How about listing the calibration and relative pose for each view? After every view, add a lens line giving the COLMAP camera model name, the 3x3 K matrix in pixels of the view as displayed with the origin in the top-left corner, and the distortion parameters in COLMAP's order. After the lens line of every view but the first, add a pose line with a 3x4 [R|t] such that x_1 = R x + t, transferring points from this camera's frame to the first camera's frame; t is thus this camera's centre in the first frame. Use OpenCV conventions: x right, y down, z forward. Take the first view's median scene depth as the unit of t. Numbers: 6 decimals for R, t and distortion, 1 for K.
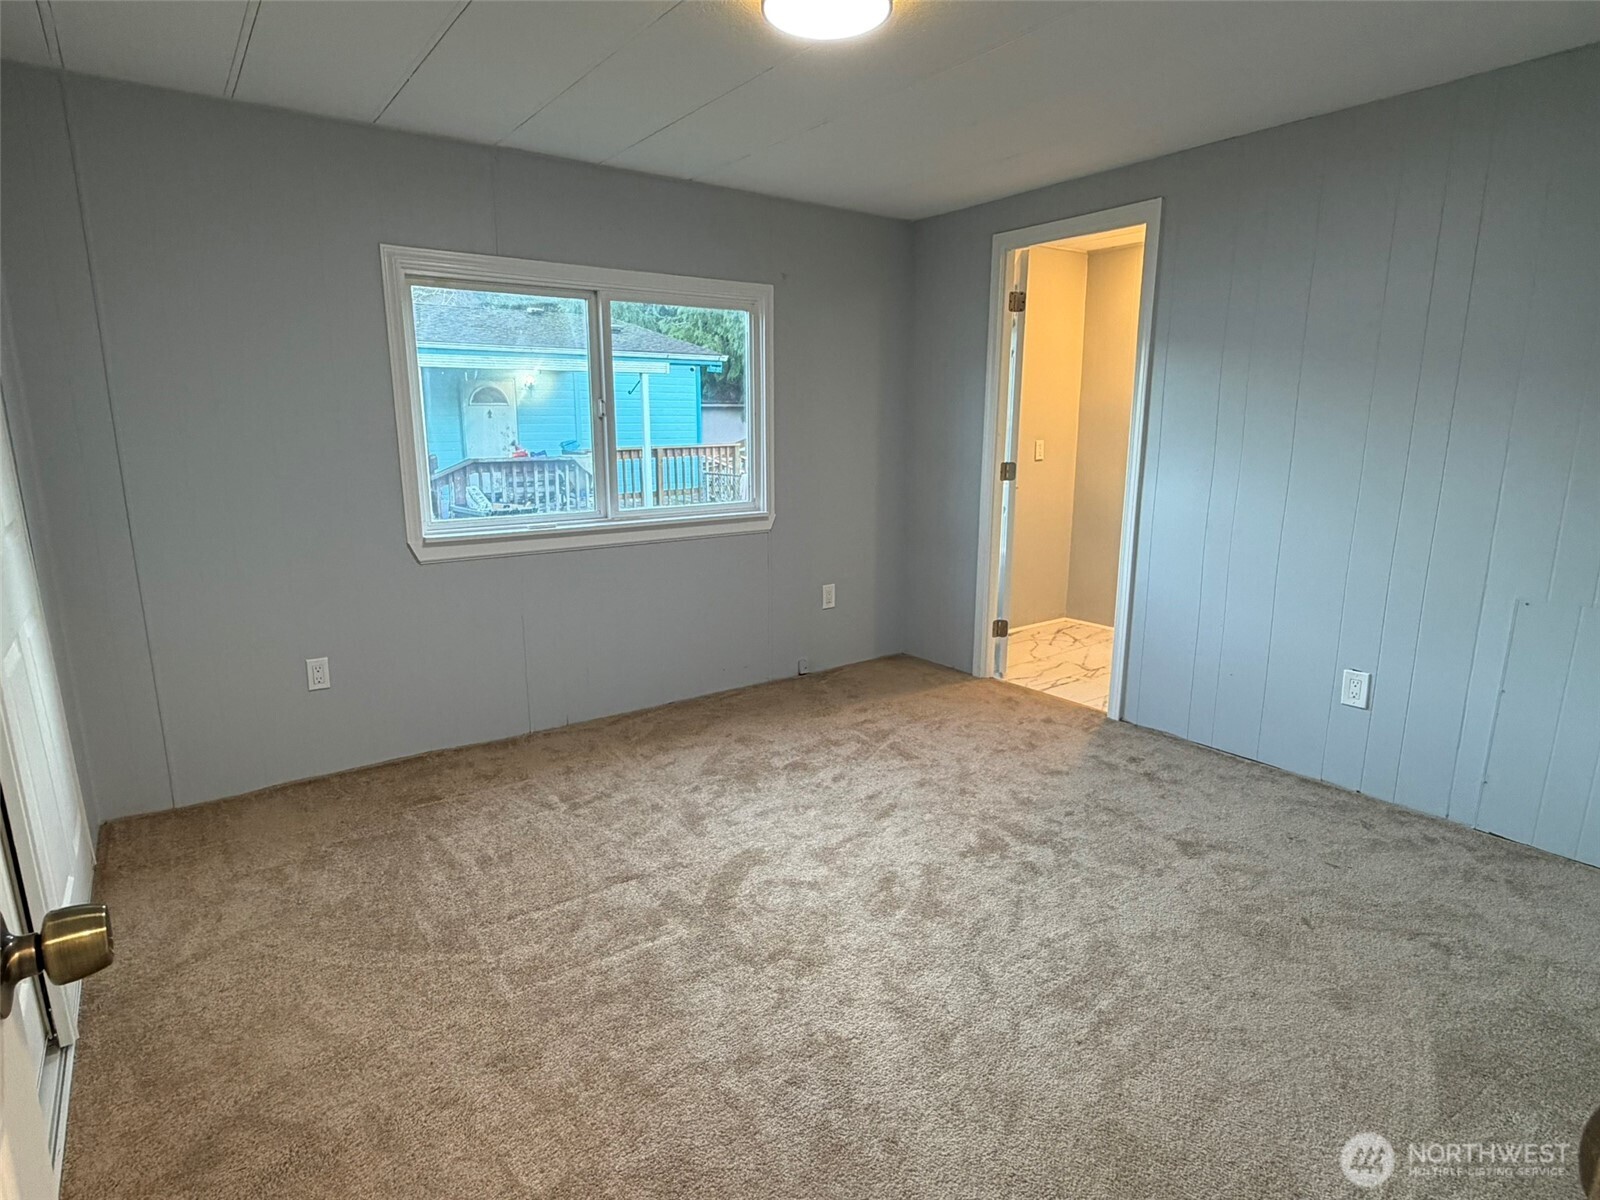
lens RADIAL K [[870.1, 0, 800.0], [0, 870.1, 600.0], [0, 0, 1]] dist [-0.001868, -0.000326]
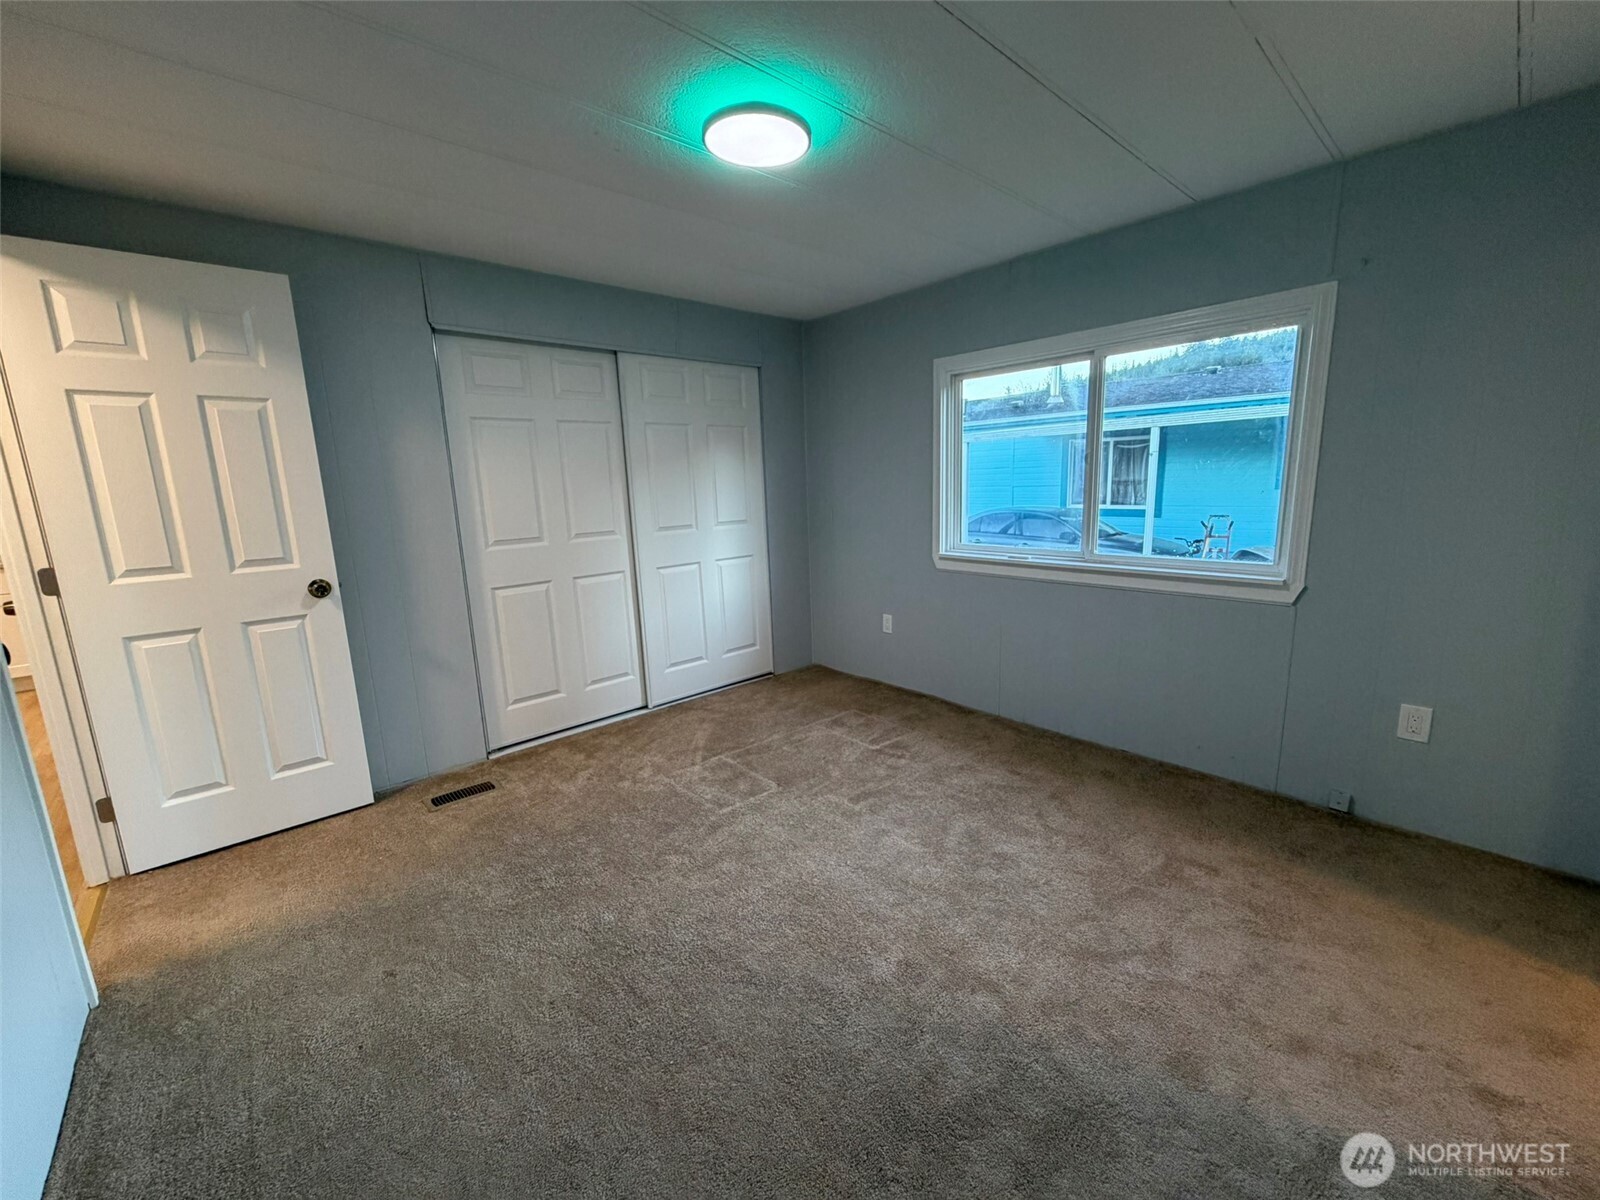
lens RADIAL K [[637.3, 0, 800.0], [0, 637.3, 600.0], [0, 0, 1]] dist [-0.000843, 0.000402]
pose [[0.094746, 0.177180, -0.979607, 0.513348], [-0.182326, 0.970478, 0.157894, -0.100378], [0.978663, 0.163648, 0.124253, 0.531082]]
